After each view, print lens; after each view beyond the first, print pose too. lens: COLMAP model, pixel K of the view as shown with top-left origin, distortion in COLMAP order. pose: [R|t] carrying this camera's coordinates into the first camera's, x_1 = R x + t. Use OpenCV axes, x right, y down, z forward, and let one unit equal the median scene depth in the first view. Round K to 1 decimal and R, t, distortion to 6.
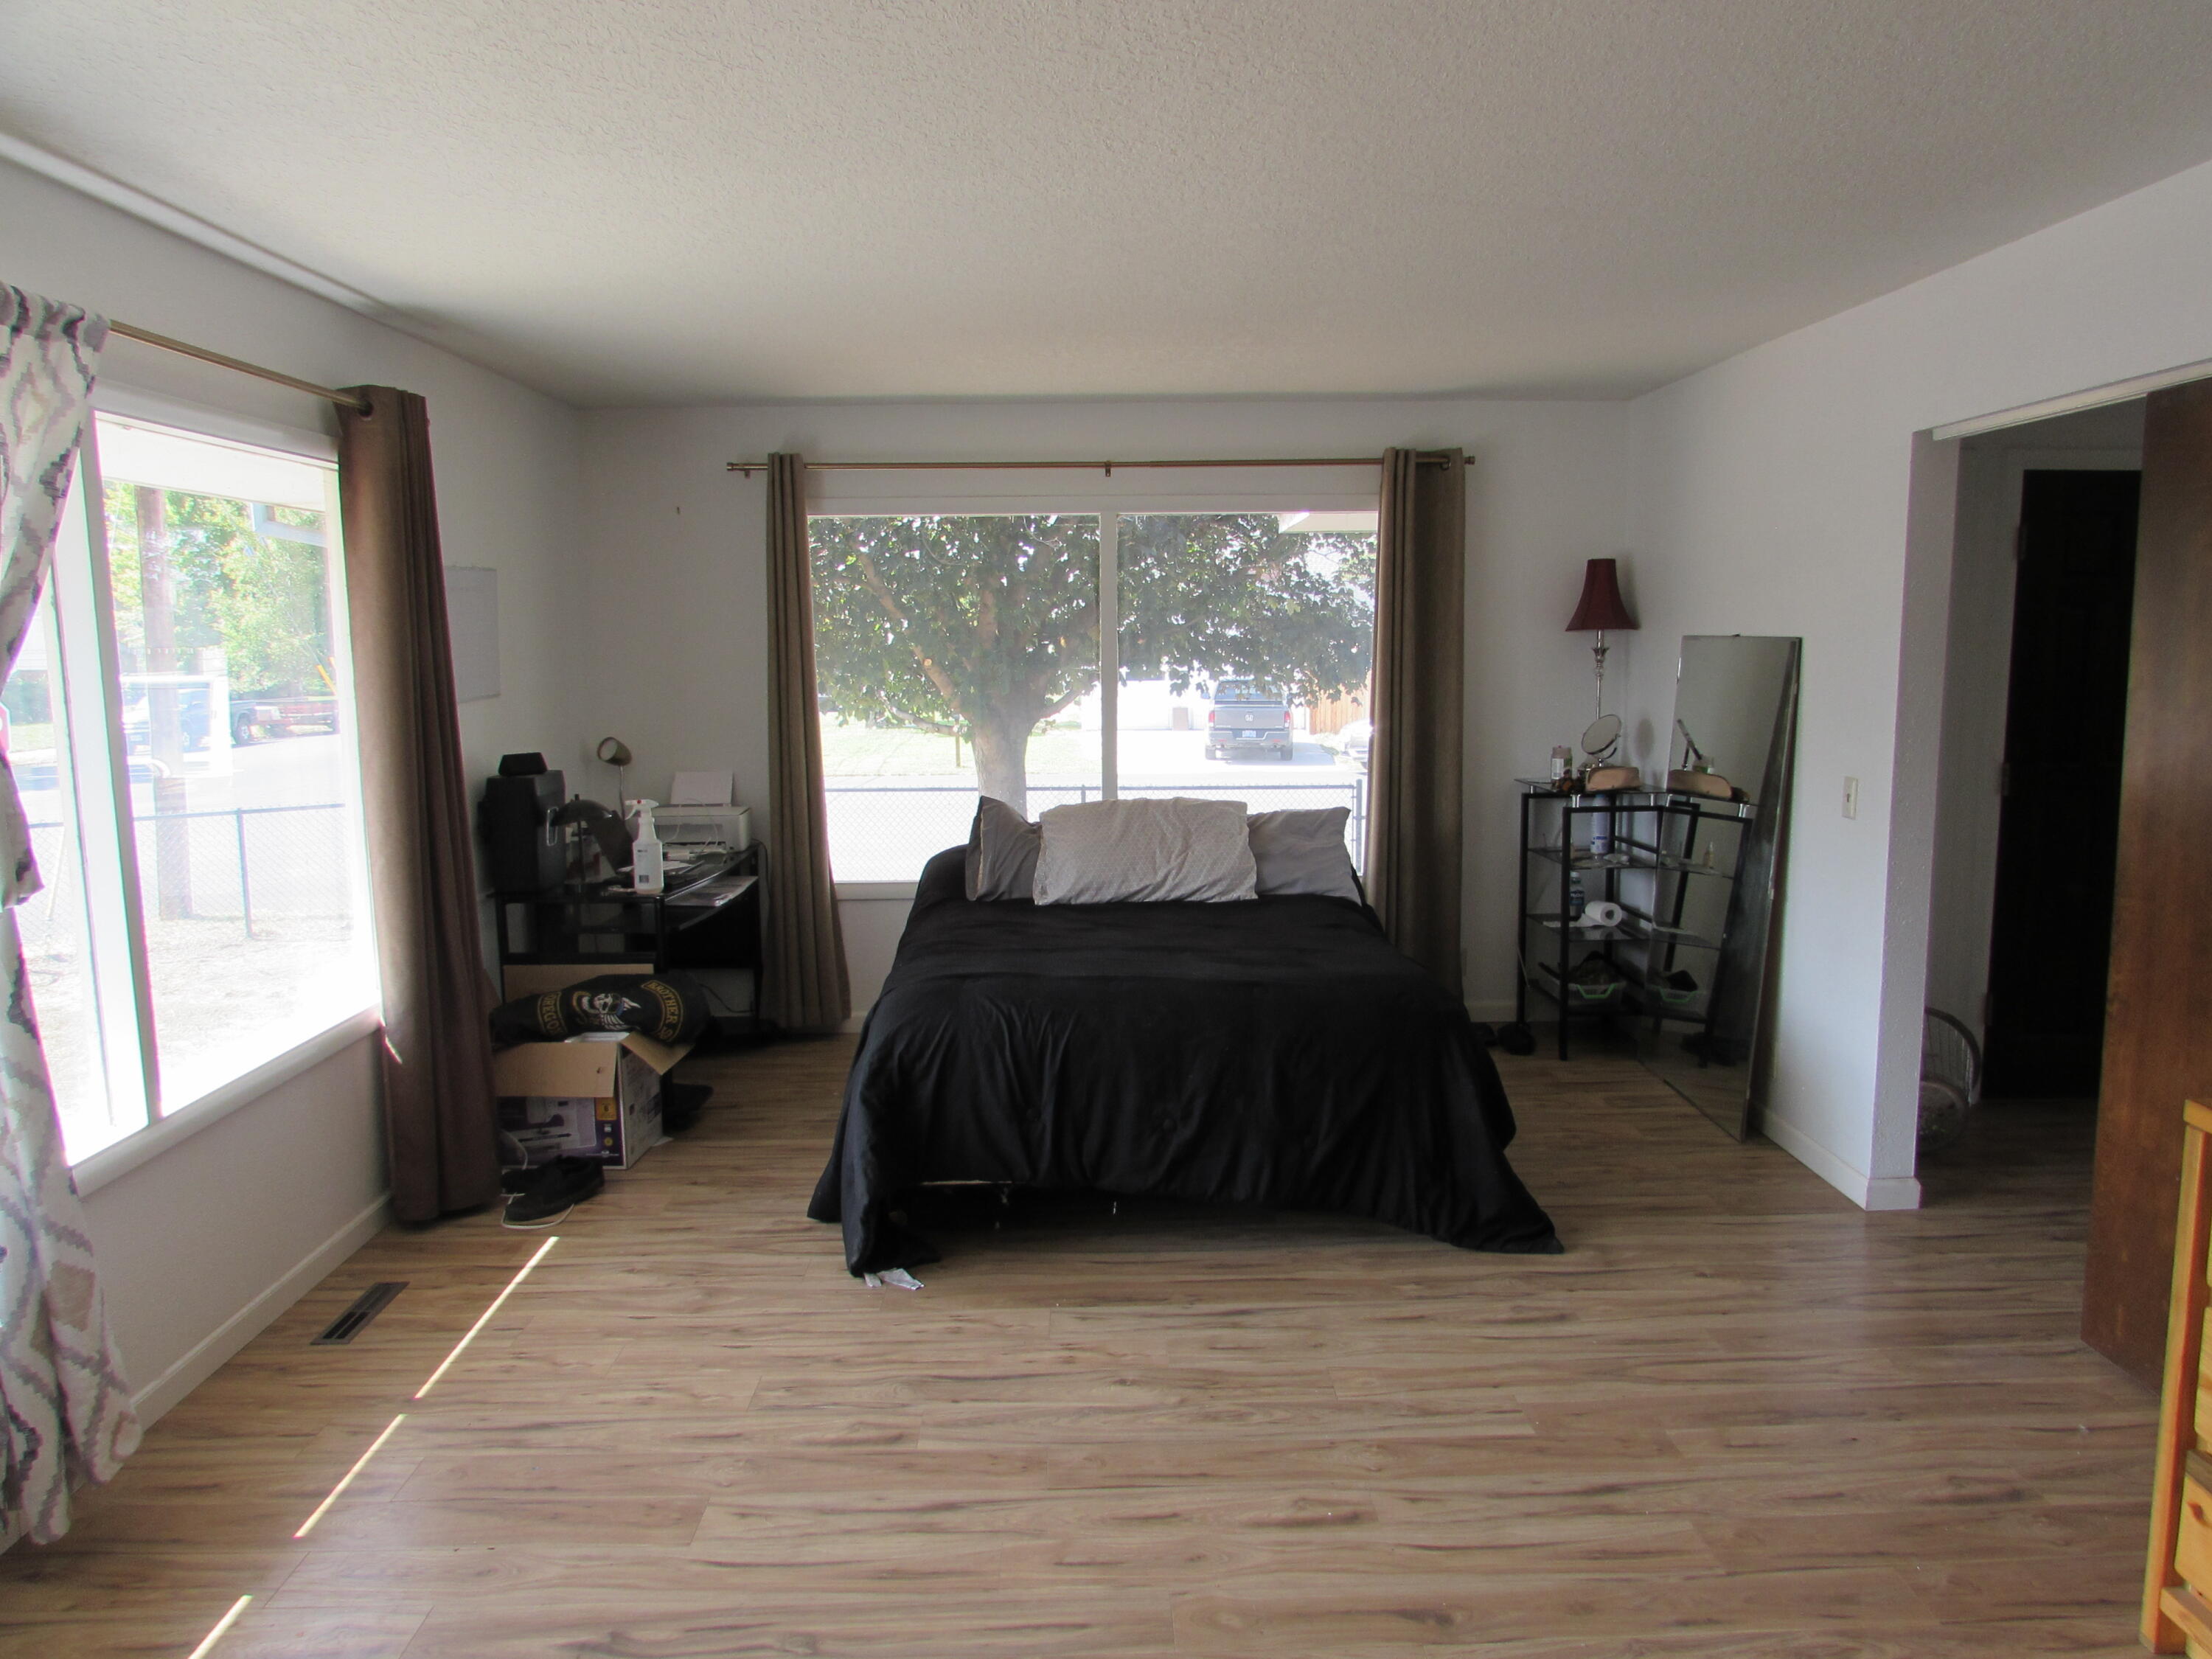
lens RADIAL K [[1569.0, 0, 1108.0], [0, 1569.0, 833.2], [0, 0, 1]] dist [-0.005289, -0.000846]
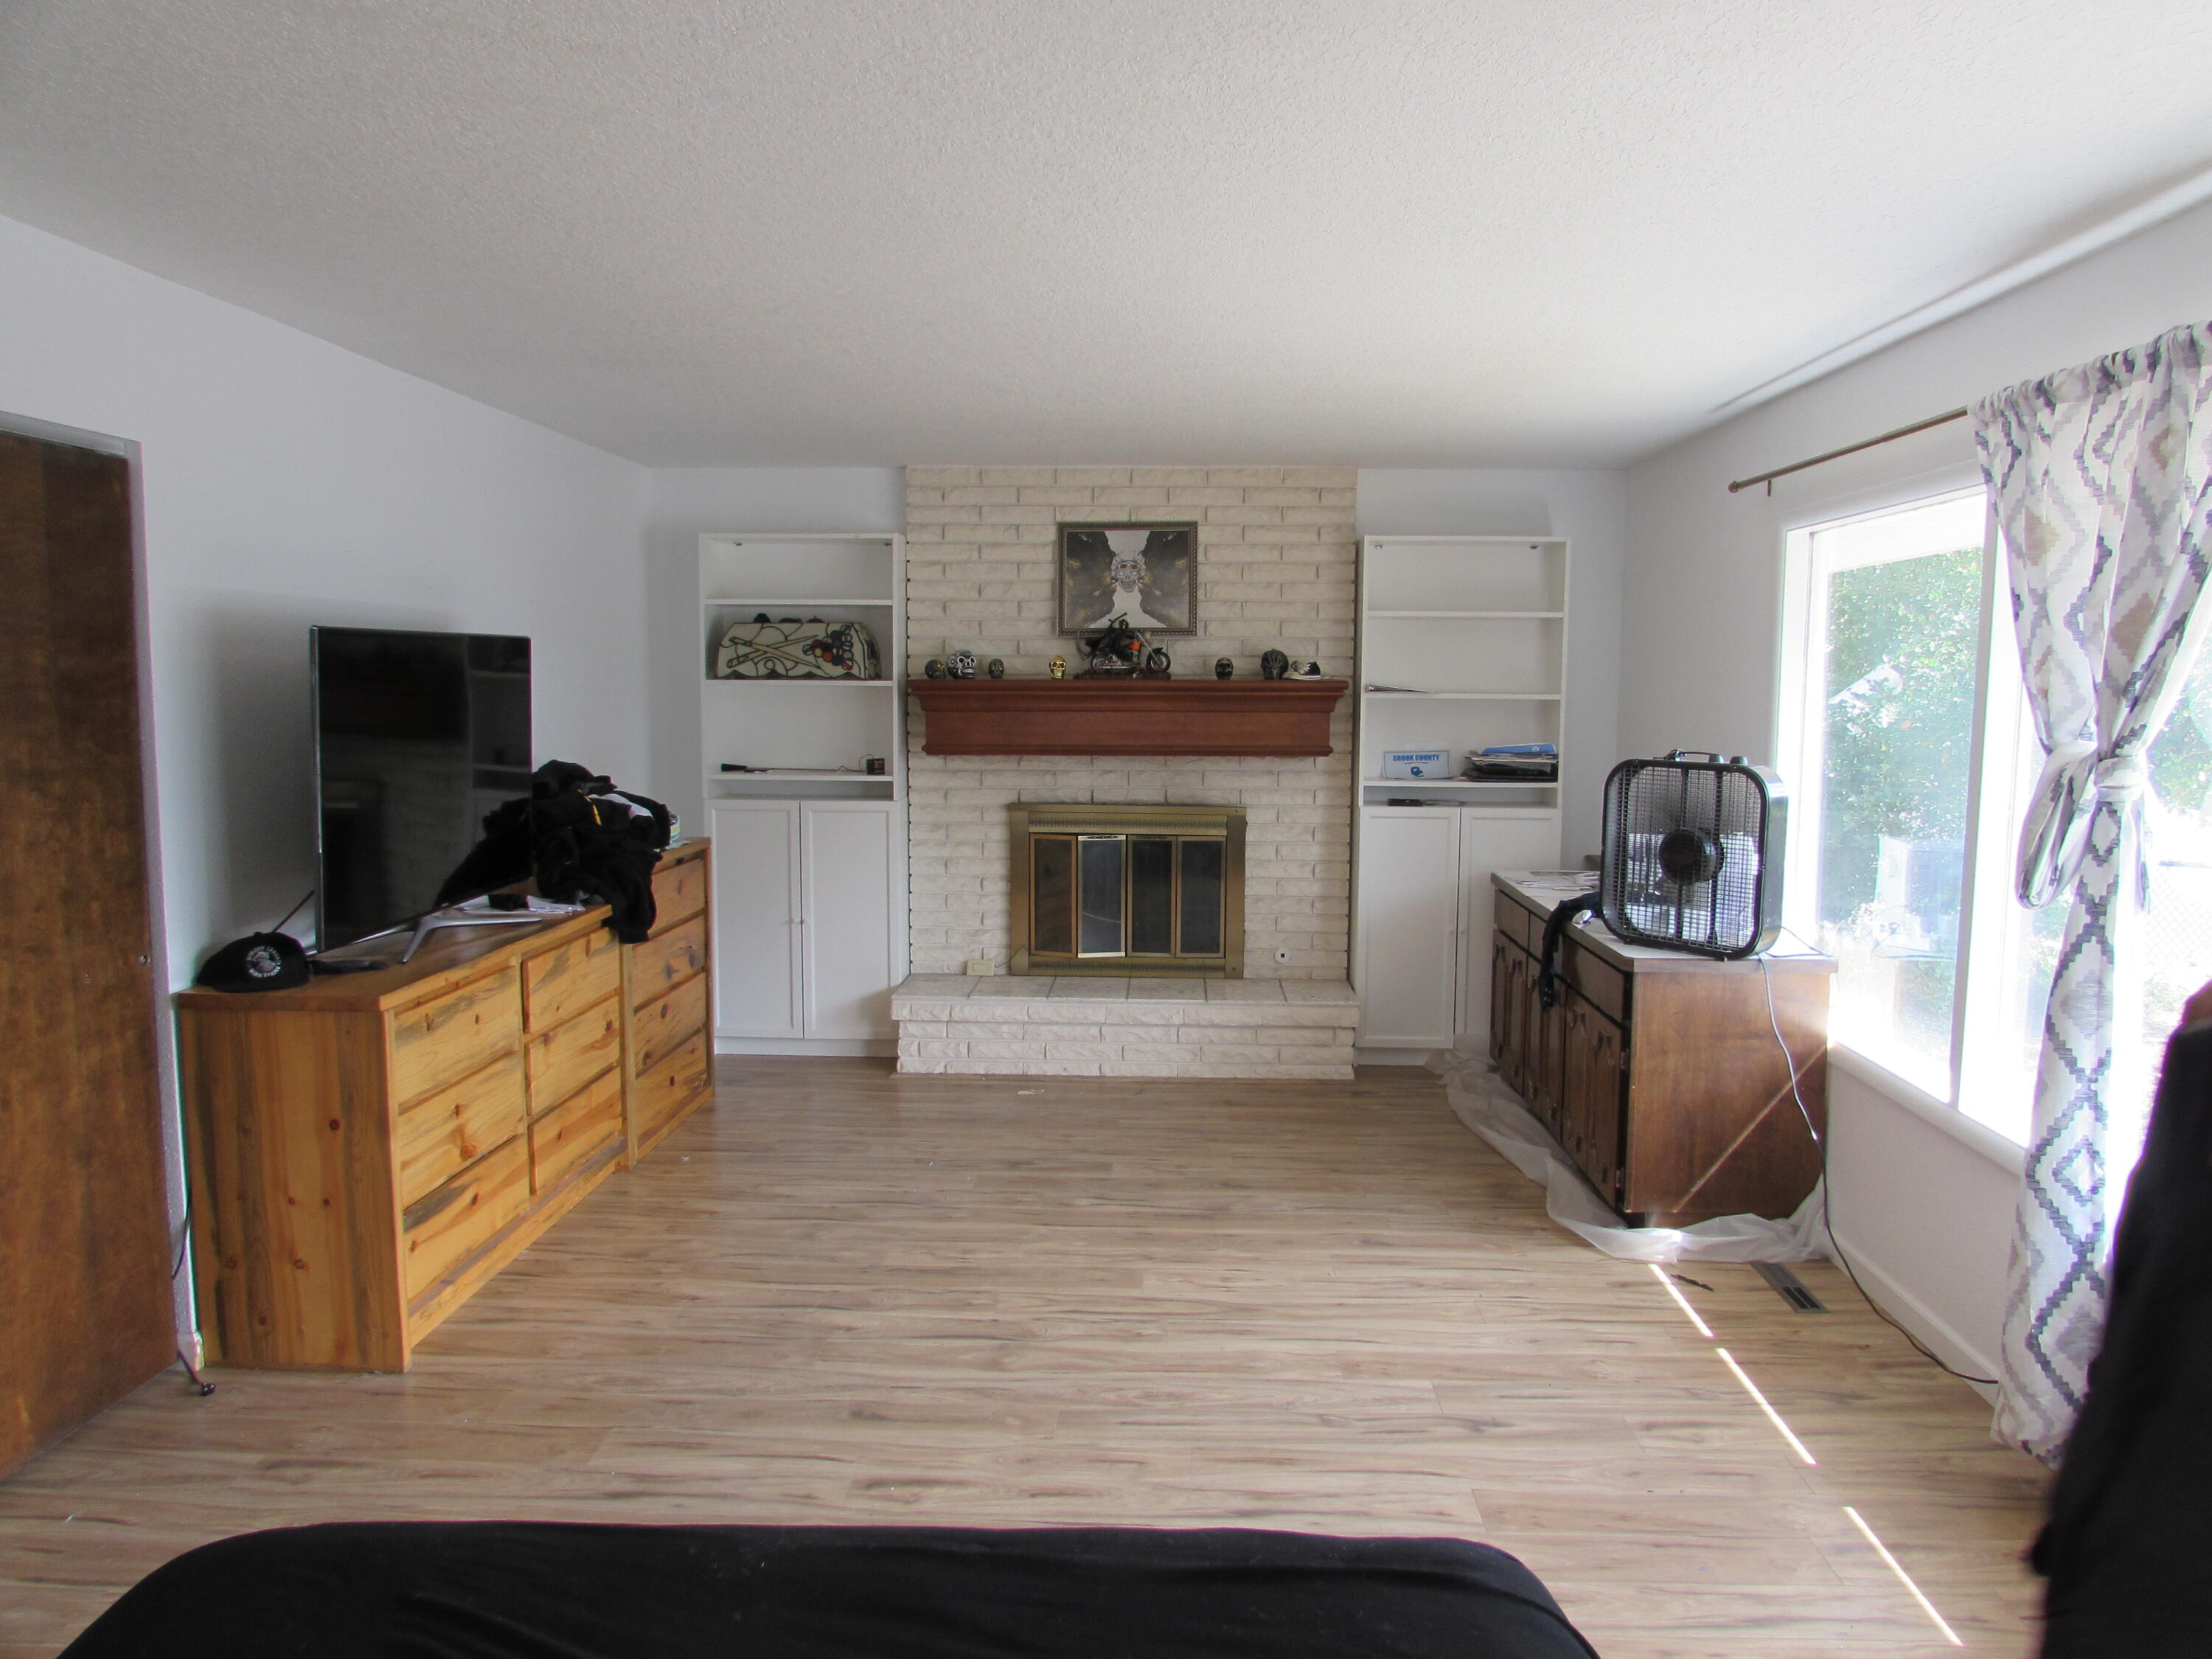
lens RADIAL K [[1569.0, 0, 1107.6], [0, 1569.0, 833.4], [0, 0, 1]] dist [-0.005289, -0.000846]
pose [[-0.997767, 0.005311, 0.066580, -0.084685], [0.020148, 0.974333, 0.224207, -0.255456], [-0.063681, 0.225048, -0.972264, 1.991541]]
